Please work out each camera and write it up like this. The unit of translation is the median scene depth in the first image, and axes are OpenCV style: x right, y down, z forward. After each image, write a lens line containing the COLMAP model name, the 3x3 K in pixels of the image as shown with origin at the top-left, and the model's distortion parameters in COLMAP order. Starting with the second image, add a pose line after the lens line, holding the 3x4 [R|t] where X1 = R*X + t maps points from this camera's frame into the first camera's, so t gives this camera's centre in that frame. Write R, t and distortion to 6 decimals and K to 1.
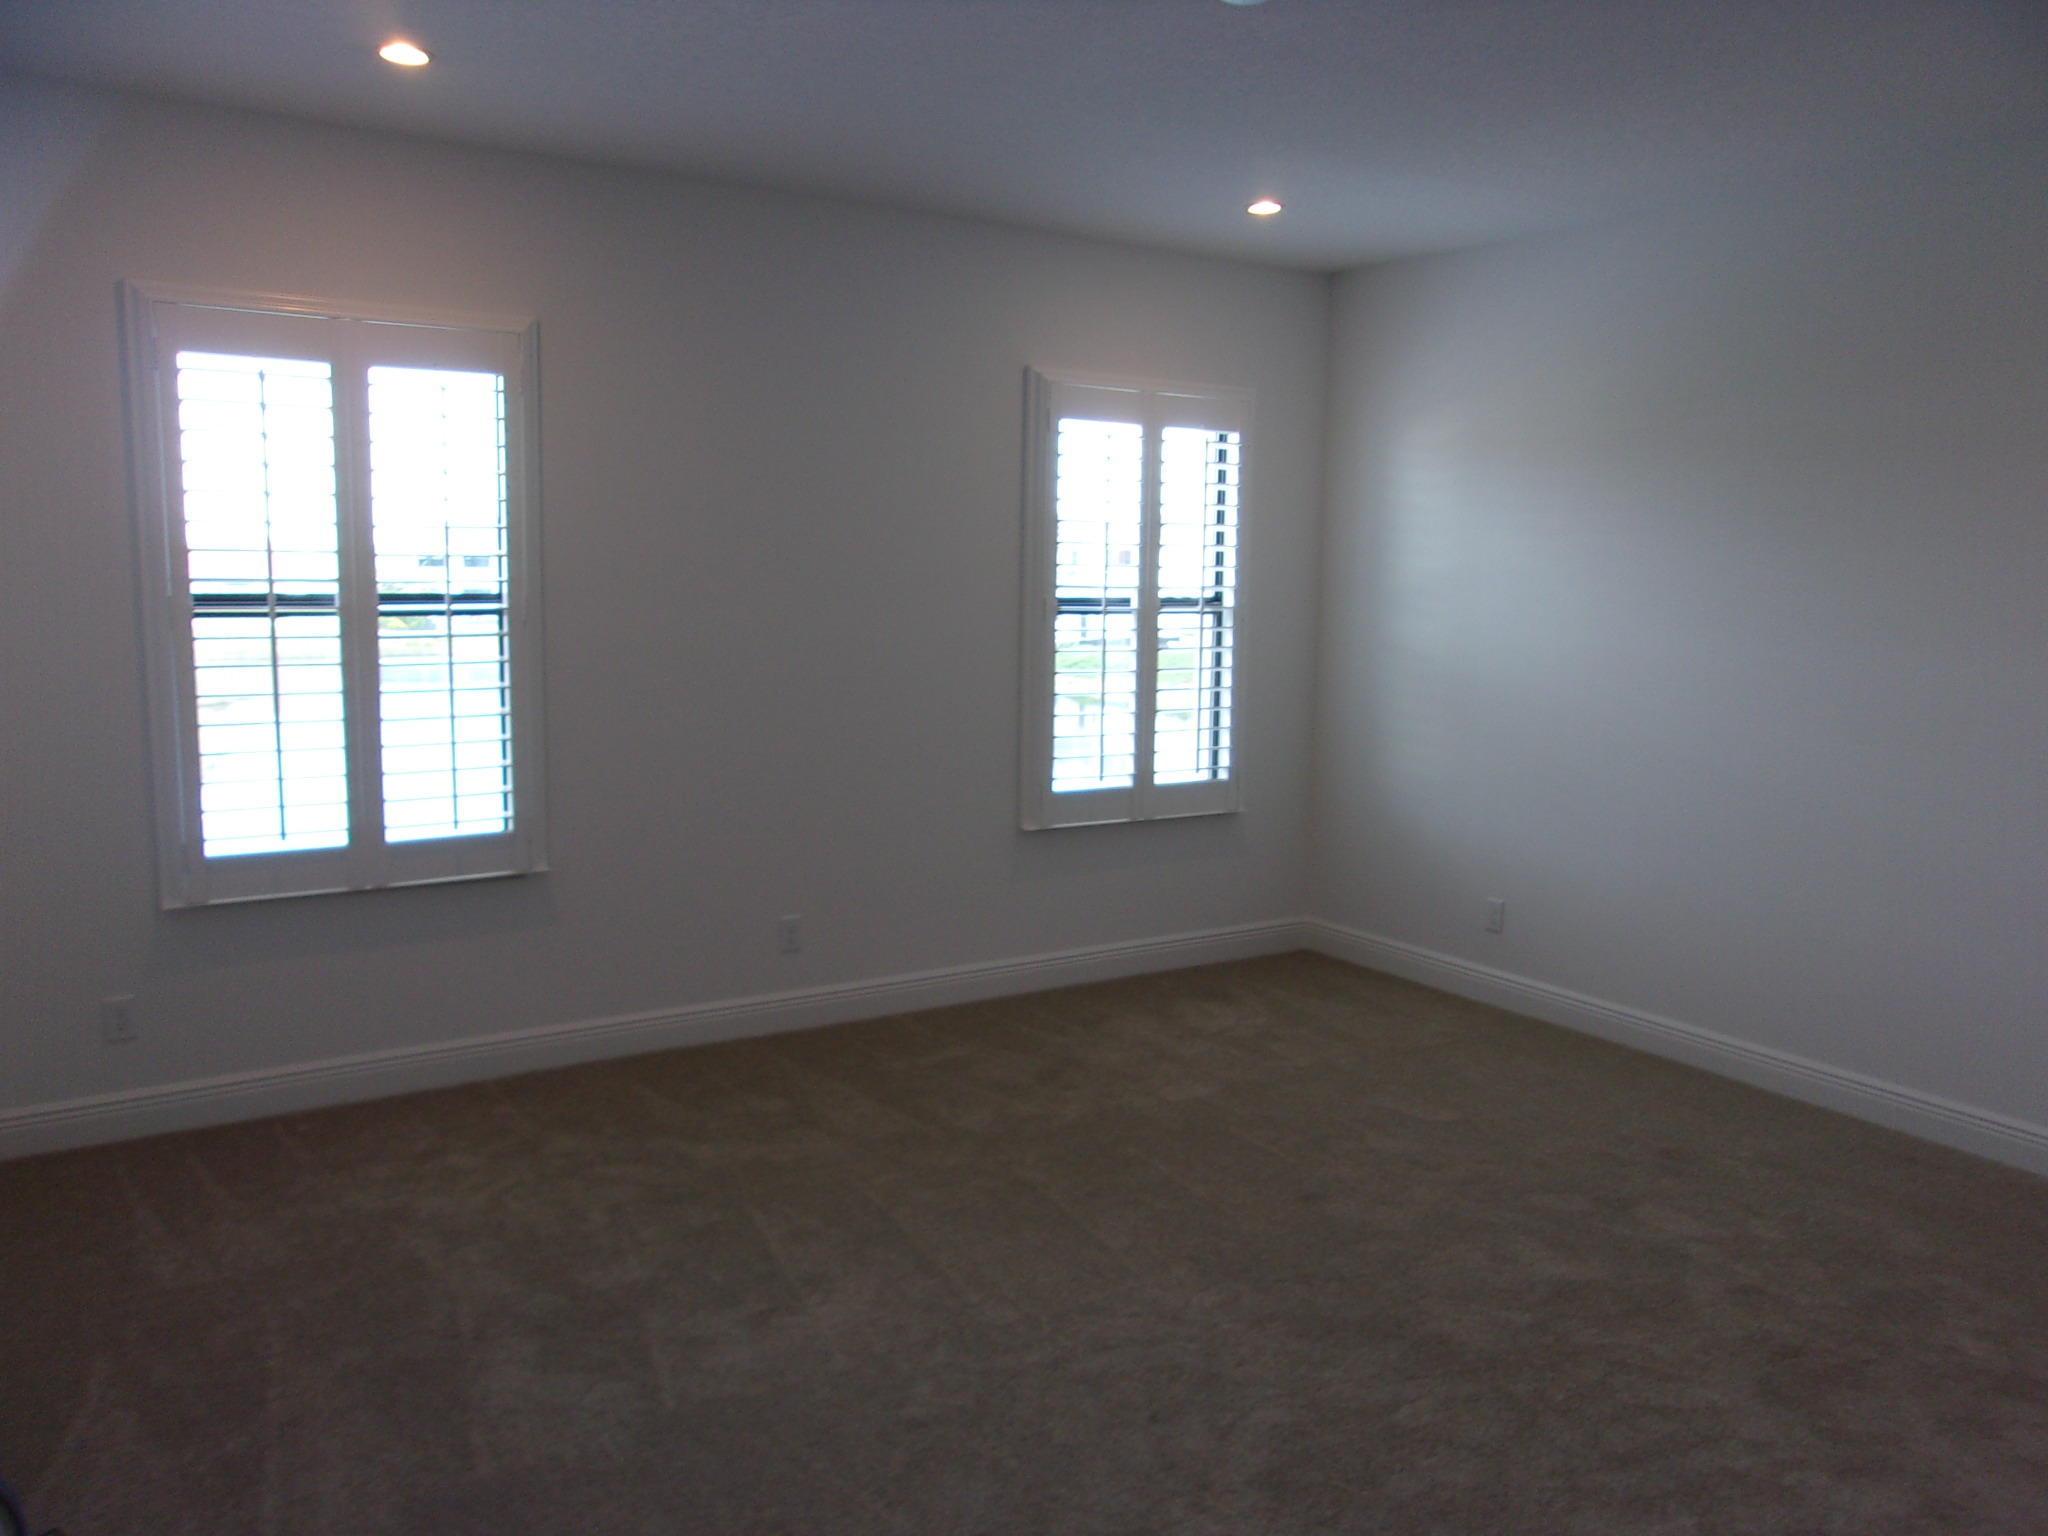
lens RADIAL K [[1582.4, 0, 1059.9], [0, 1582.4, 770.8], [0, 0, 1]] dist [-0.035457, -0.002036]
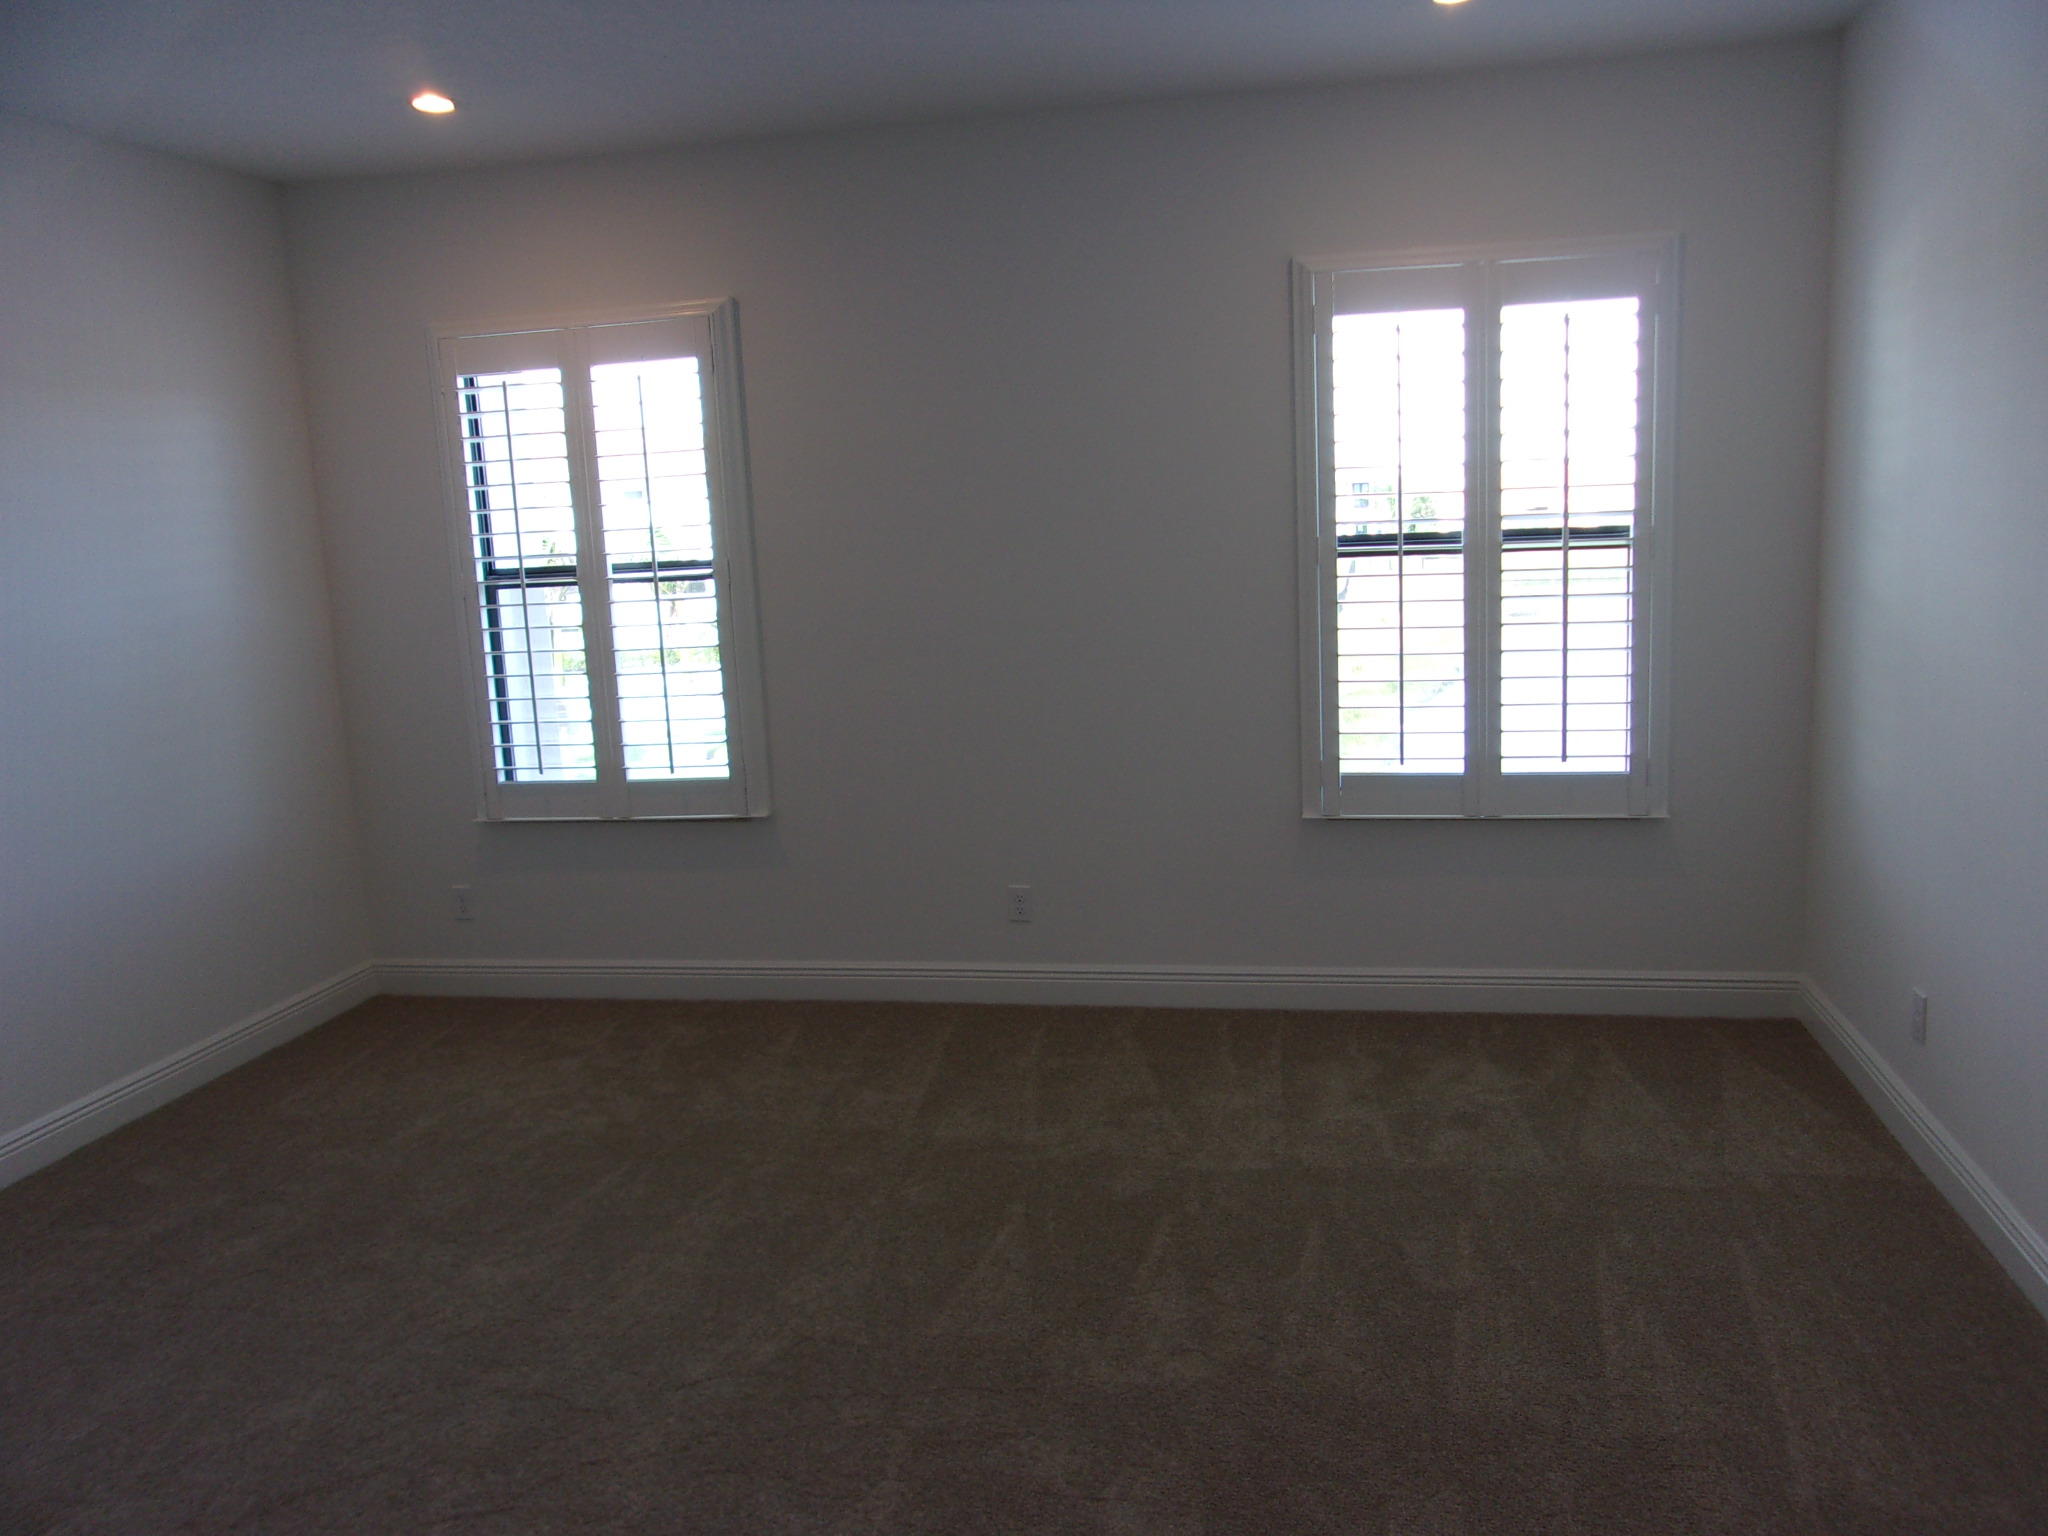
lens RADIAL K [[1582.4, 0, 1059.9], [0, 1582.4, 770.8], [0, 0, 1]] dist [-0.035457, -0.002036]
pose [[0.704318, 0.067069, -0.706709, 0.107377], [-0.035233, 0.997603, 0.059561, -0.007240], [0.709010, -0.017051, 0.704992, 0.071348]]
